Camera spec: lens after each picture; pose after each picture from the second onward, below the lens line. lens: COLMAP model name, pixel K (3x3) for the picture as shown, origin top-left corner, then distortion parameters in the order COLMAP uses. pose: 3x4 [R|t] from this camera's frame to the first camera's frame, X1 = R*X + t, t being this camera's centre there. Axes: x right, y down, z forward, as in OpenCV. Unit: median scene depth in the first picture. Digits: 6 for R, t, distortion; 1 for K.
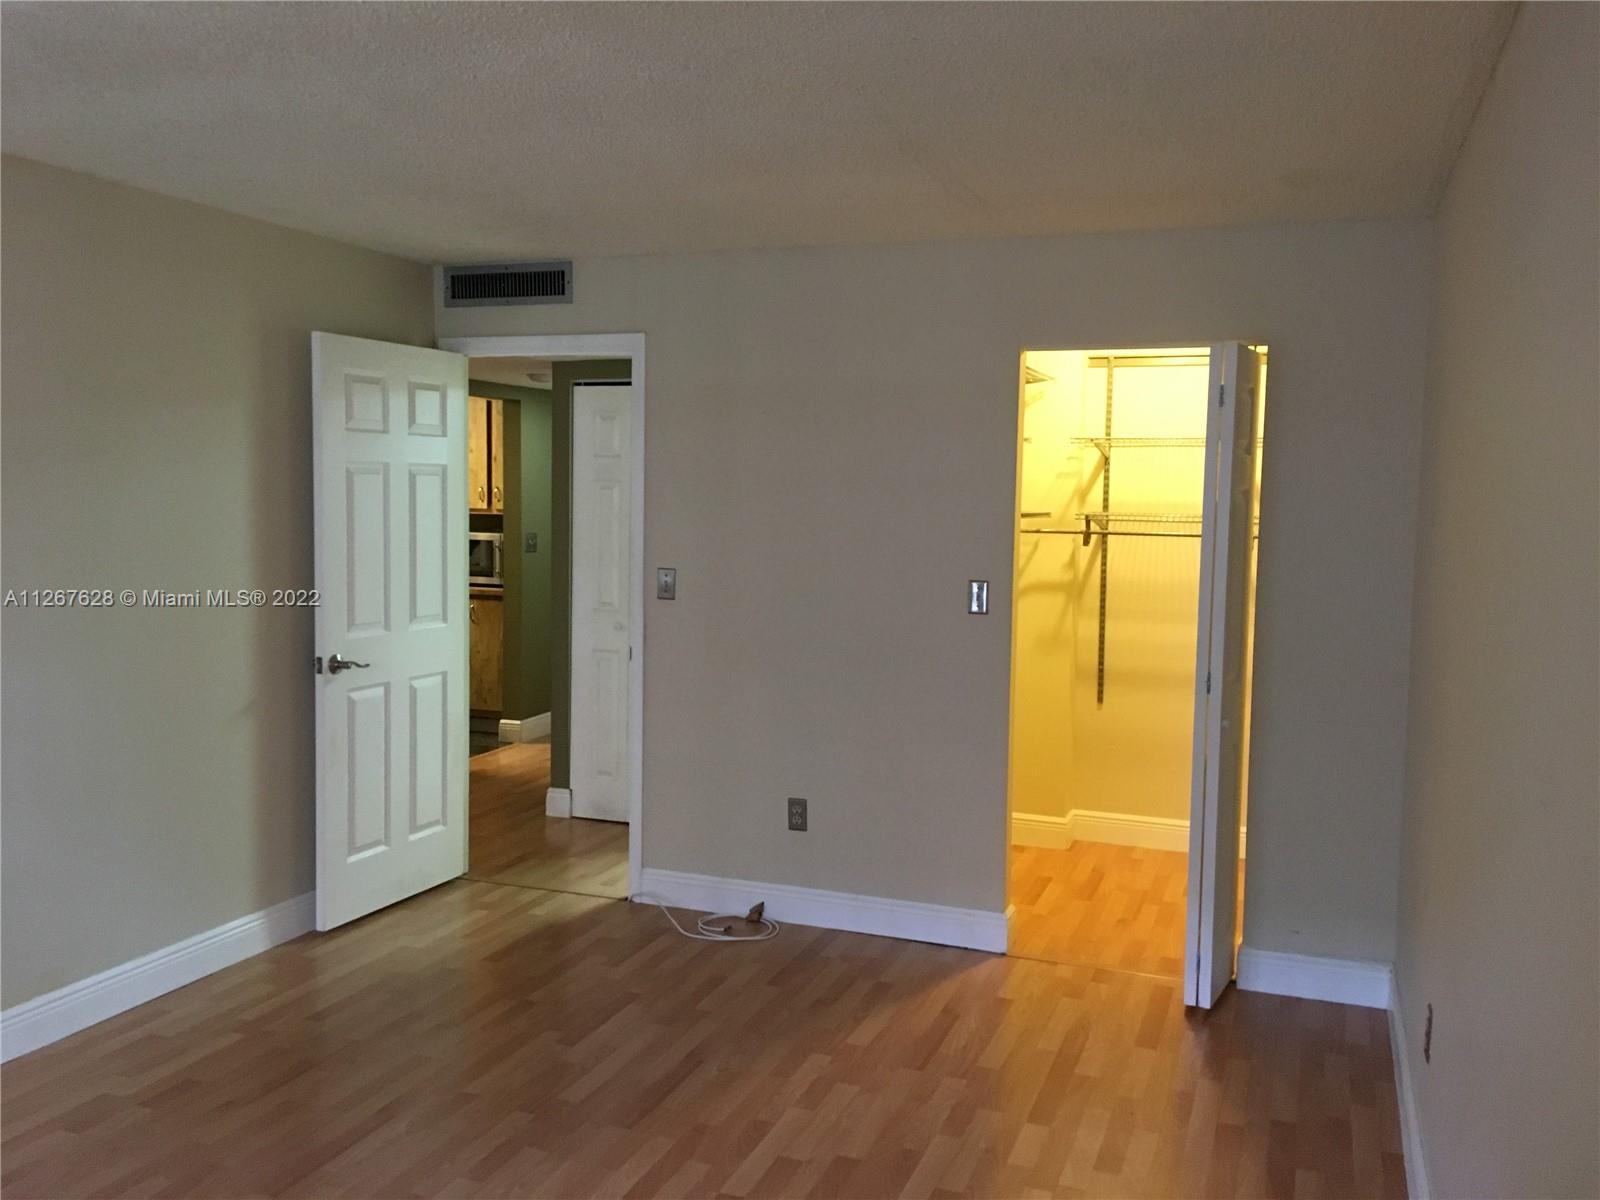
lens RADIAL K [[1367.2, 0, 791.0], [0, 1367.2, 604.7], [0, 0, 1]] dist [0.077830, -0.097962]
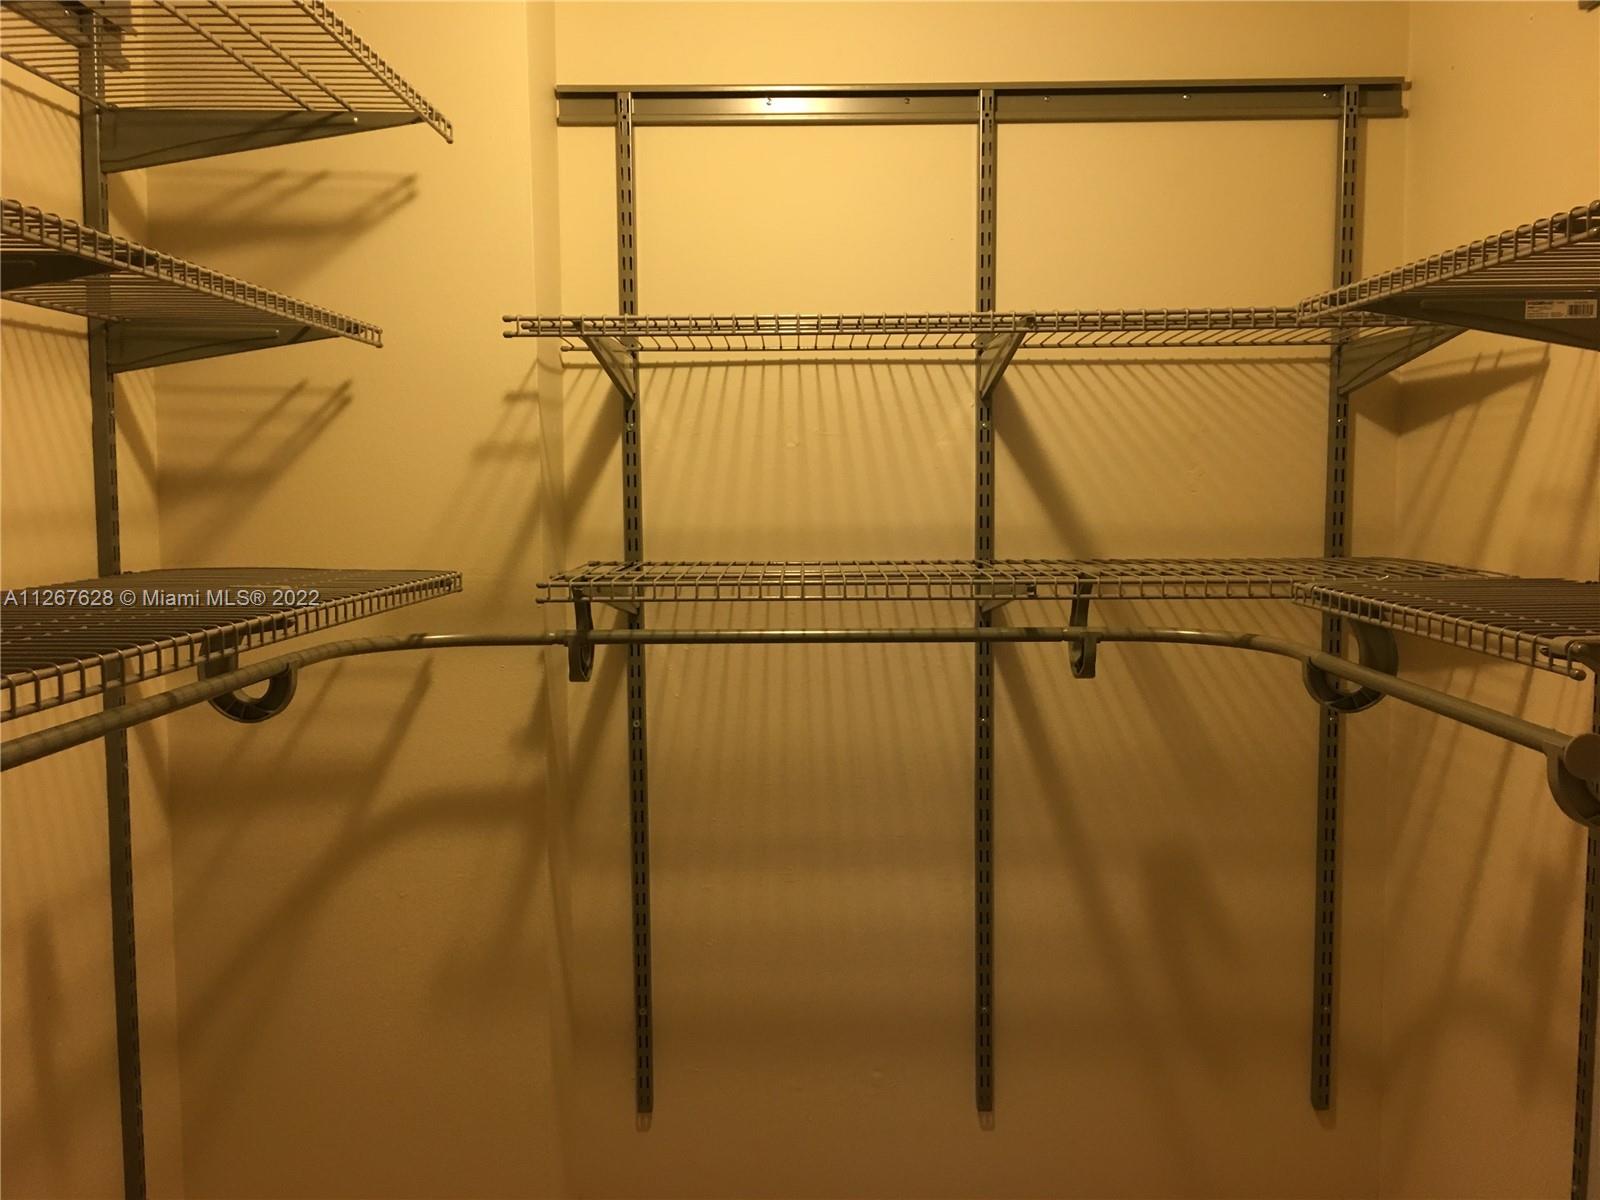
lens RADIAL K [[1367.2, 0, 797.1], [0, 1367.2, 604.9], [0, 0, 1]] dist [0.077830, -0.097962]
pose [[0.939094, -0.053879, 0.339411, 0.154261], [0.047383, 0.998501, 0.027403, -0.064764], [-0.340379, -0.009651, 0.940239, 0.679381]]
